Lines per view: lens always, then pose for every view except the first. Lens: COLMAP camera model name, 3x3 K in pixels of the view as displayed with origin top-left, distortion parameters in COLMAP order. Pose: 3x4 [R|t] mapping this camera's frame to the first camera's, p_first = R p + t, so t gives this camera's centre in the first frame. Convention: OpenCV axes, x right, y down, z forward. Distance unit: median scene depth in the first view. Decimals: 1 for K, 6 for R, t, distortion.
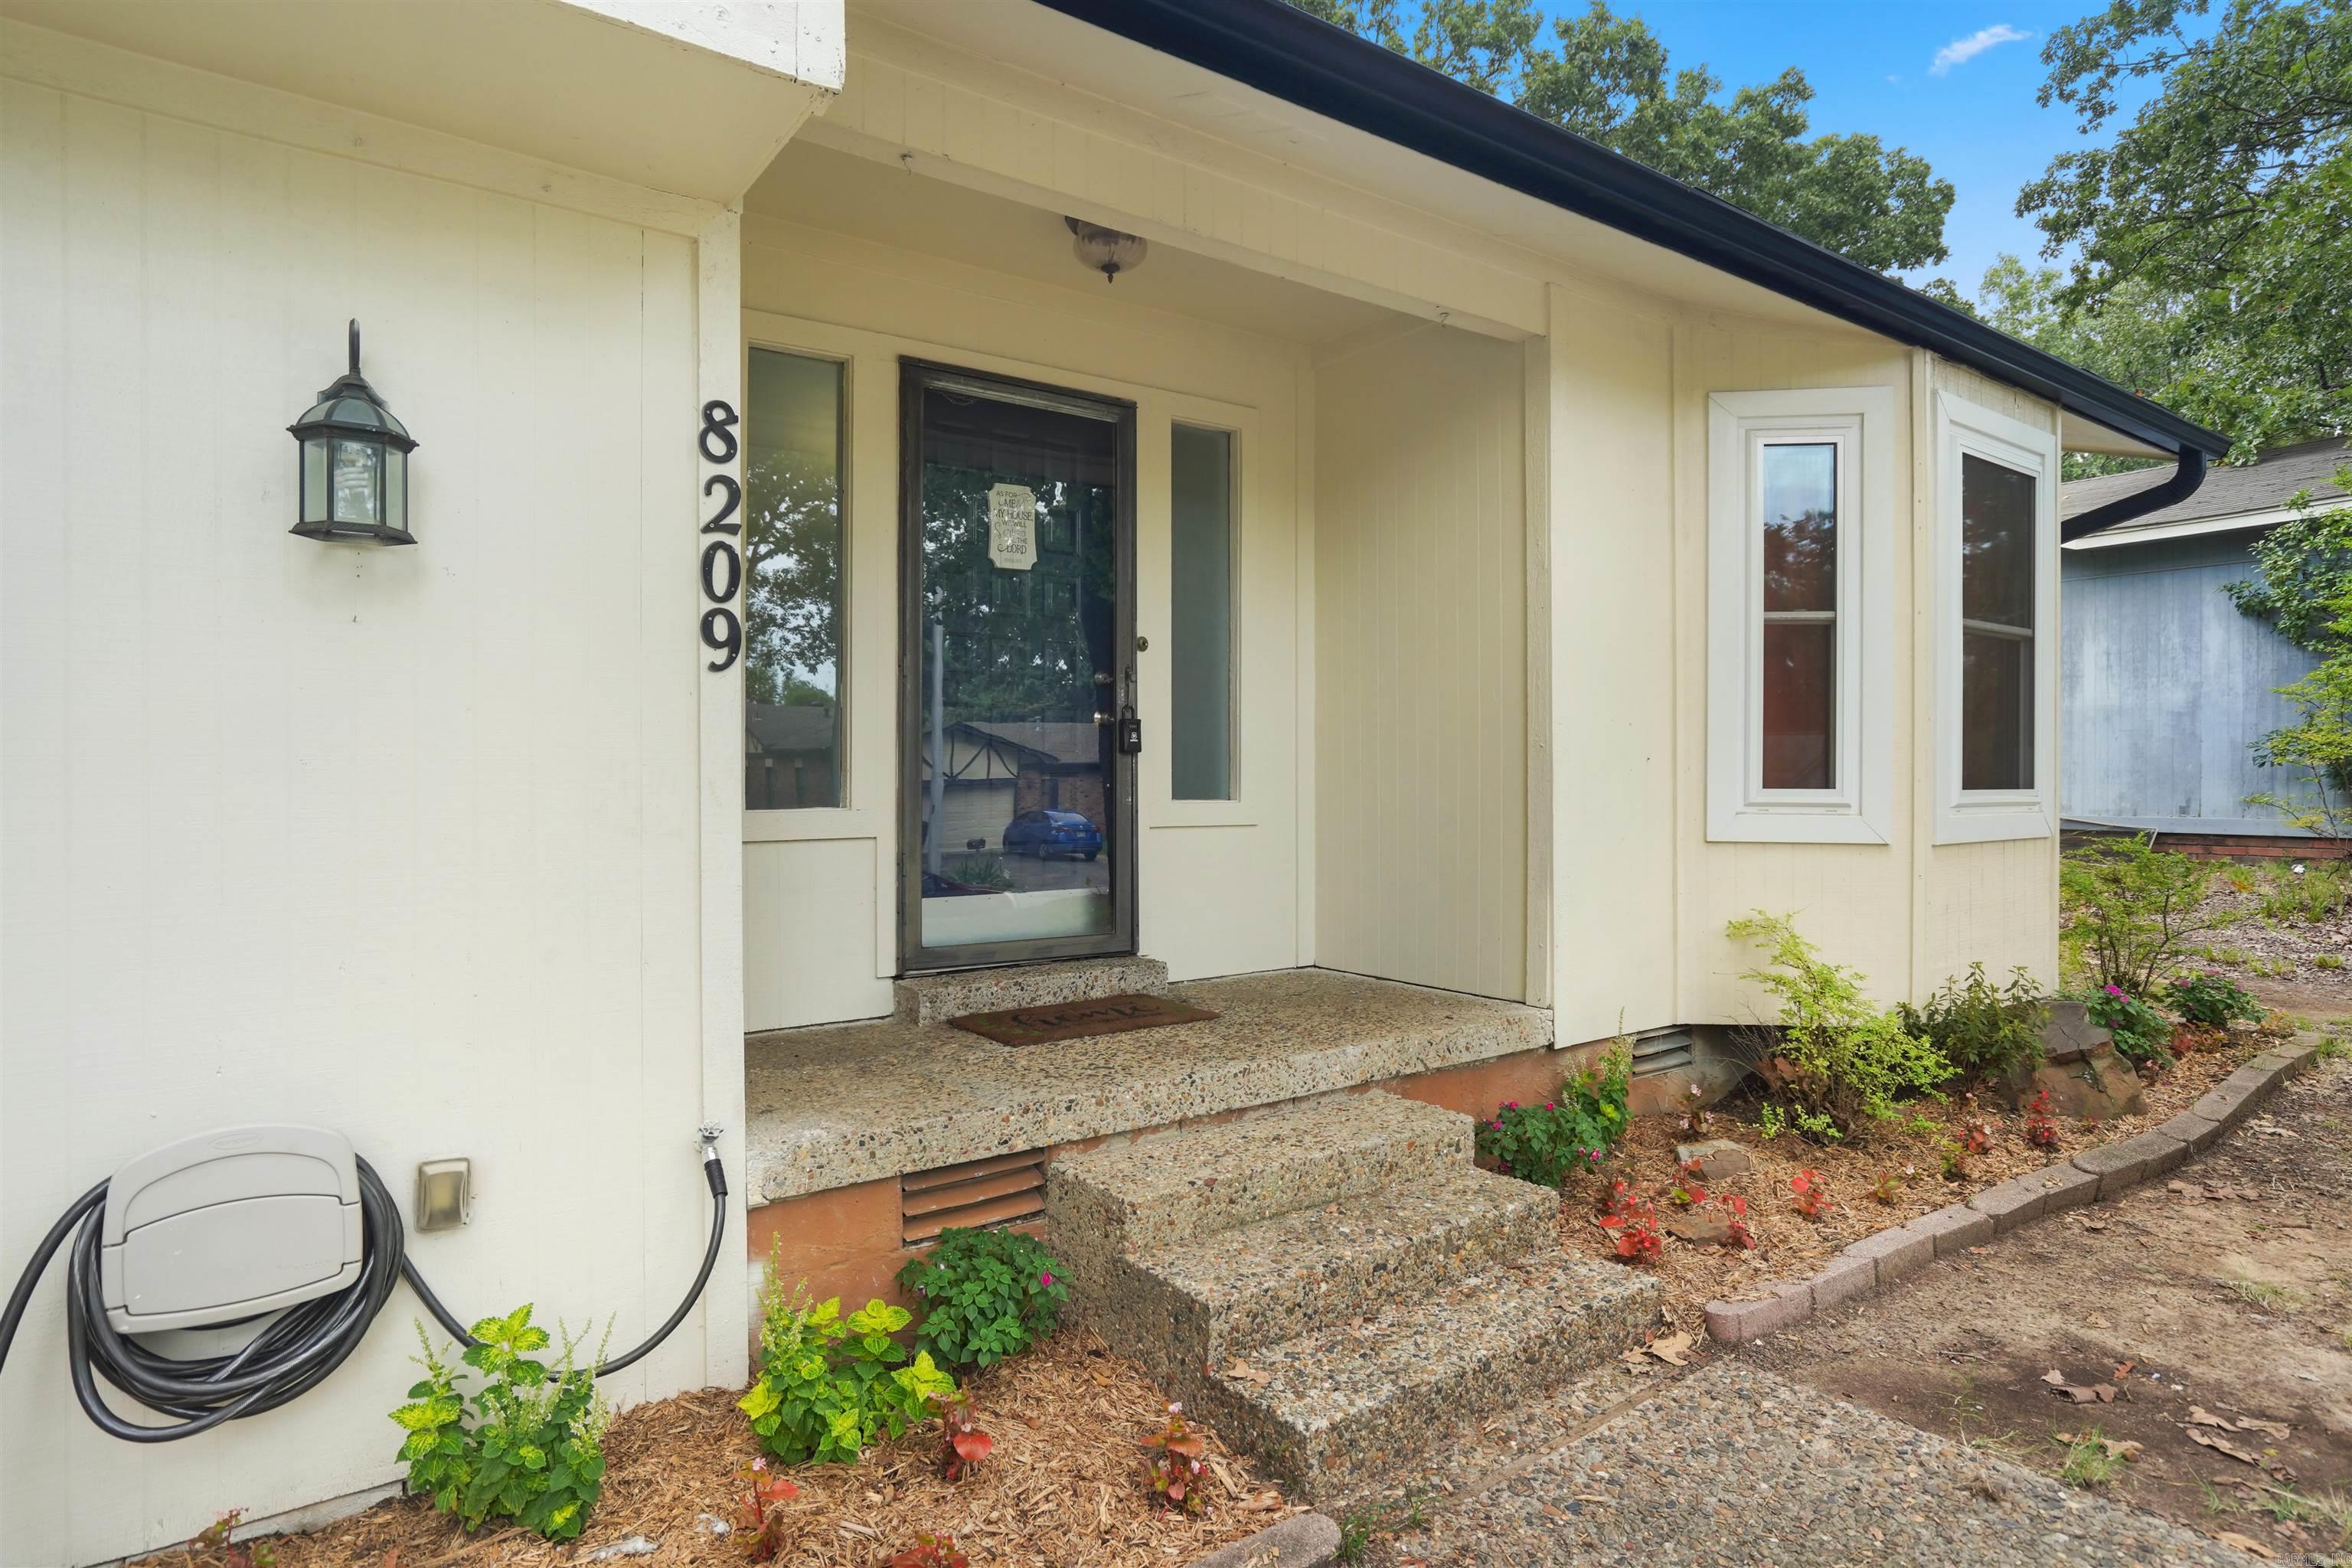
lens RADIAL K [[1330.3, 0, 1273.8], [0, 1330.3, 797.8], [0, 0, 1]] dist [-0.020586, 0.005861]
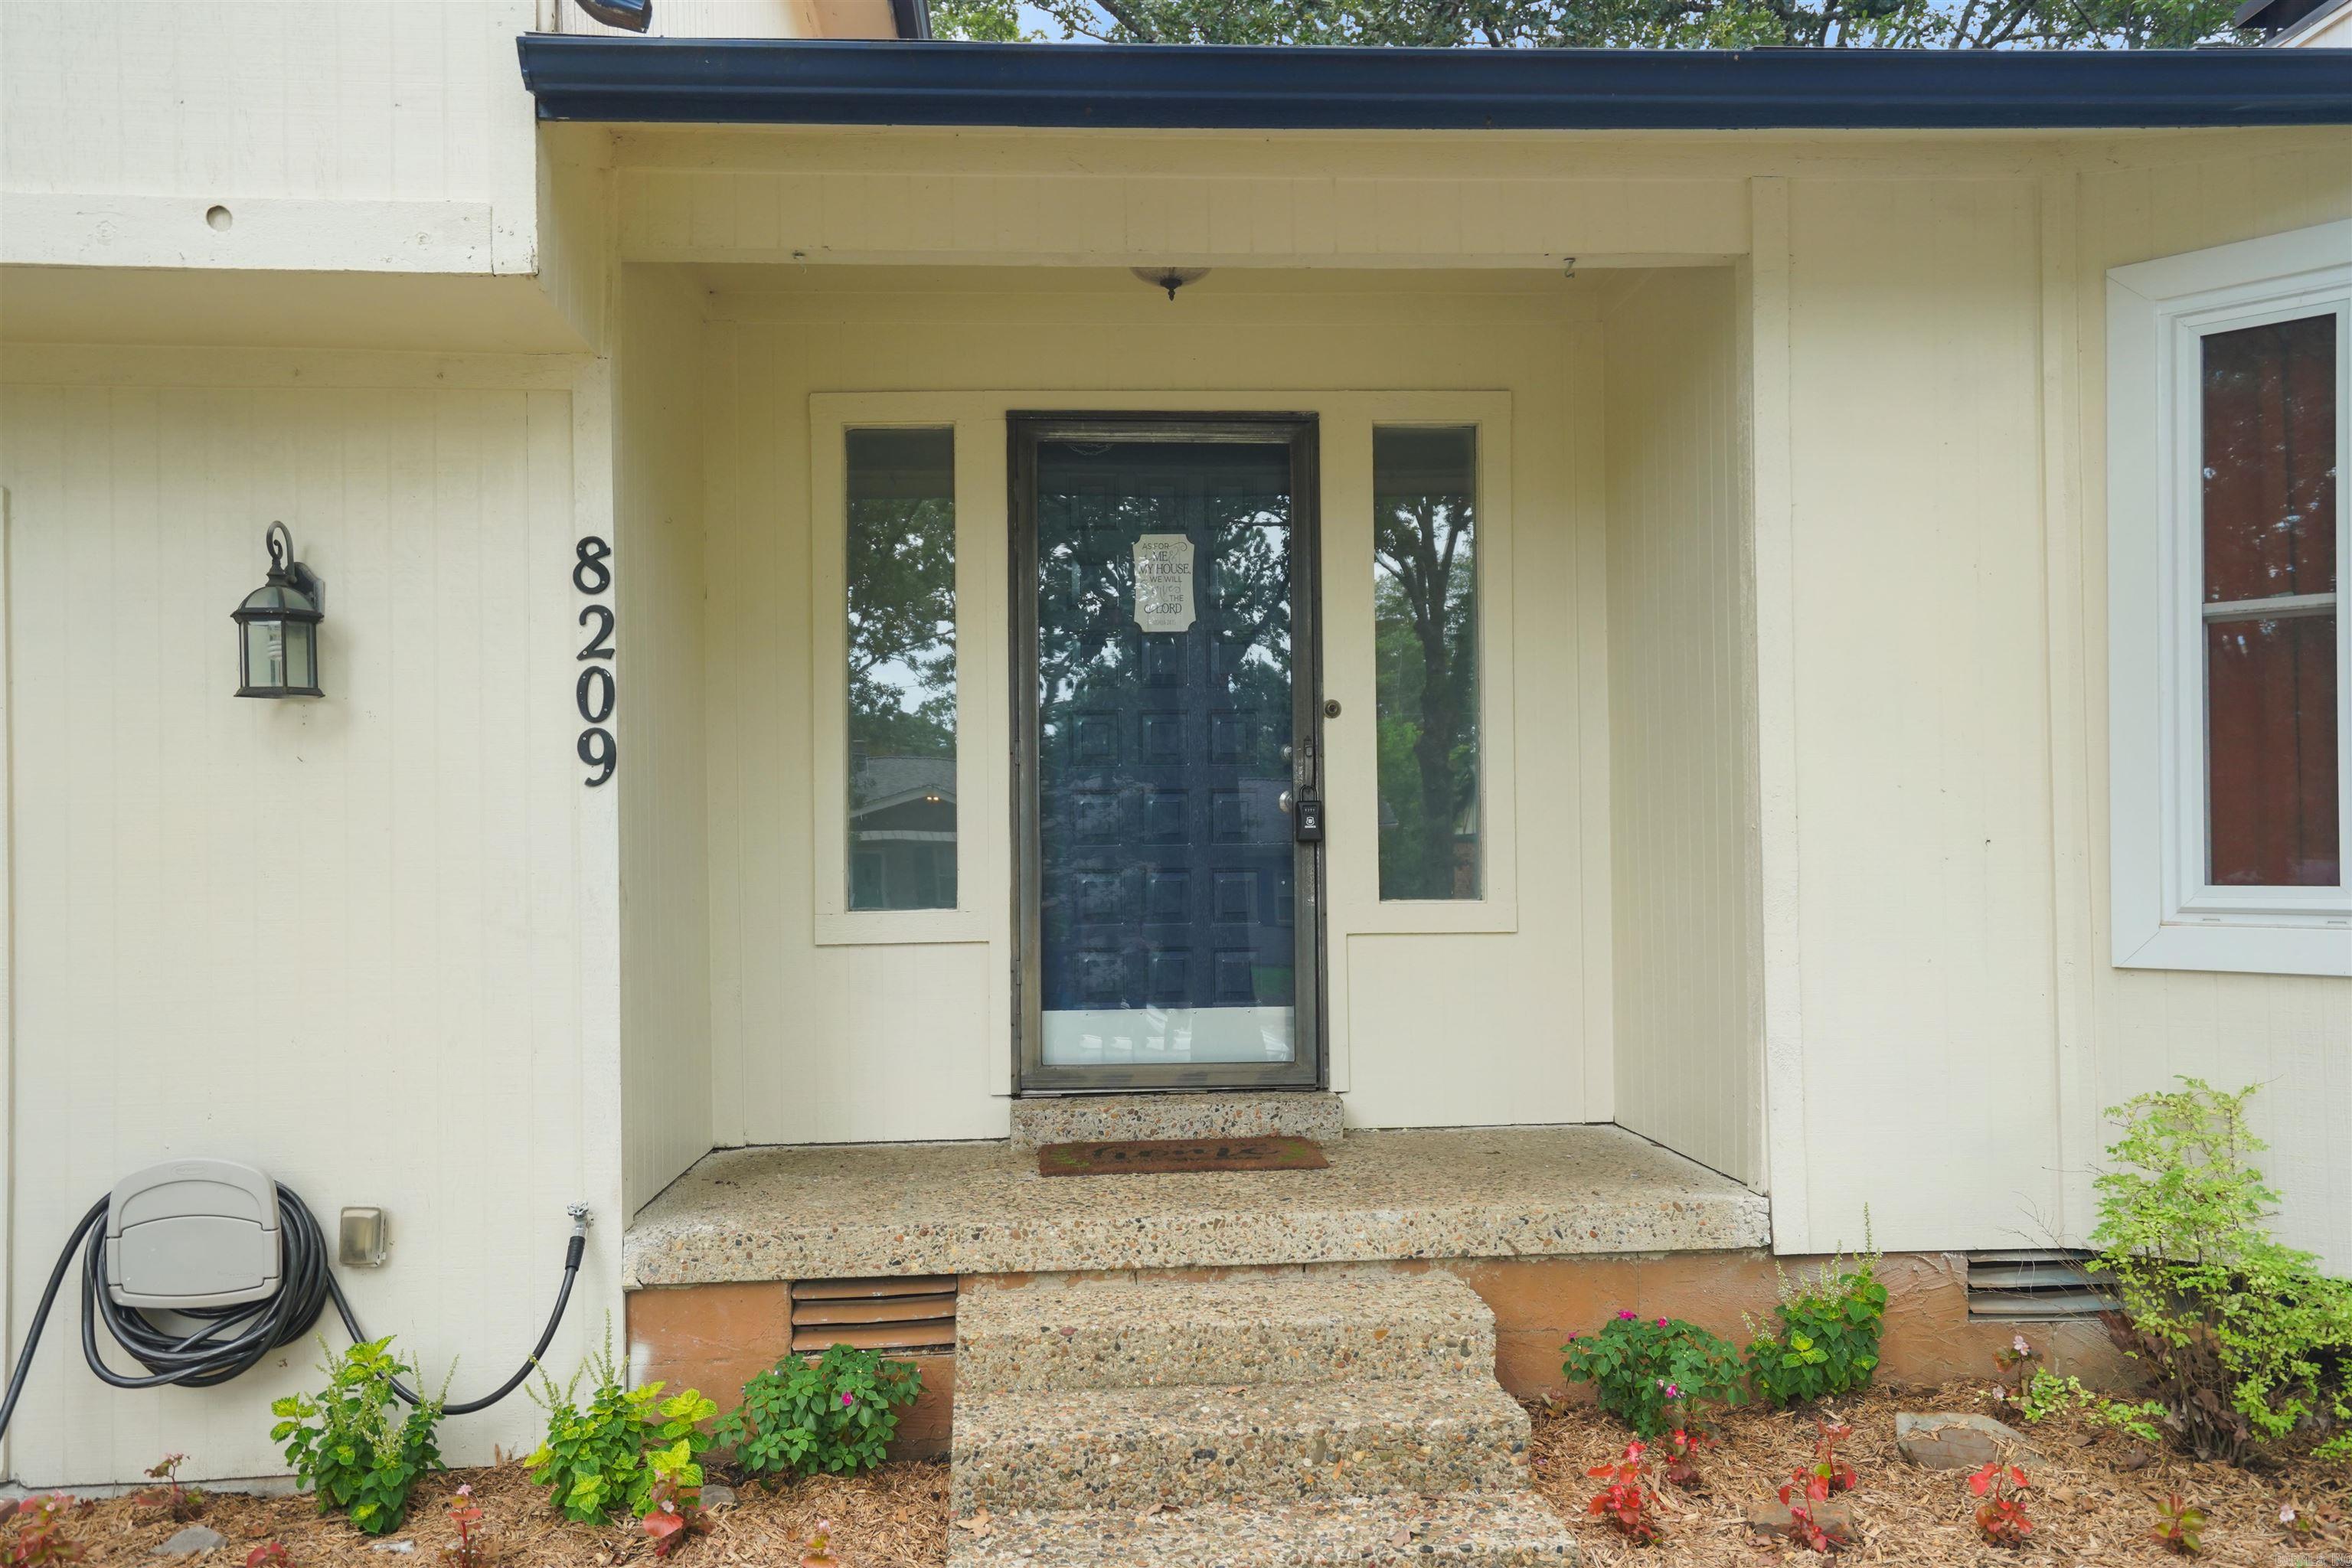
lens RADIAL K [[1866.9, 0, 1149.3], [0, 1866.9, 869.6], [0, 0, 1]] dist [0.036466, 0.004783]
pose [[0.838830, -0.006610, -0.544353, 0.654600], [0.001829, 0.999955, -0.009323, -0.010106], [0.544390, 0.006824, 0.838804, -0.030738]]
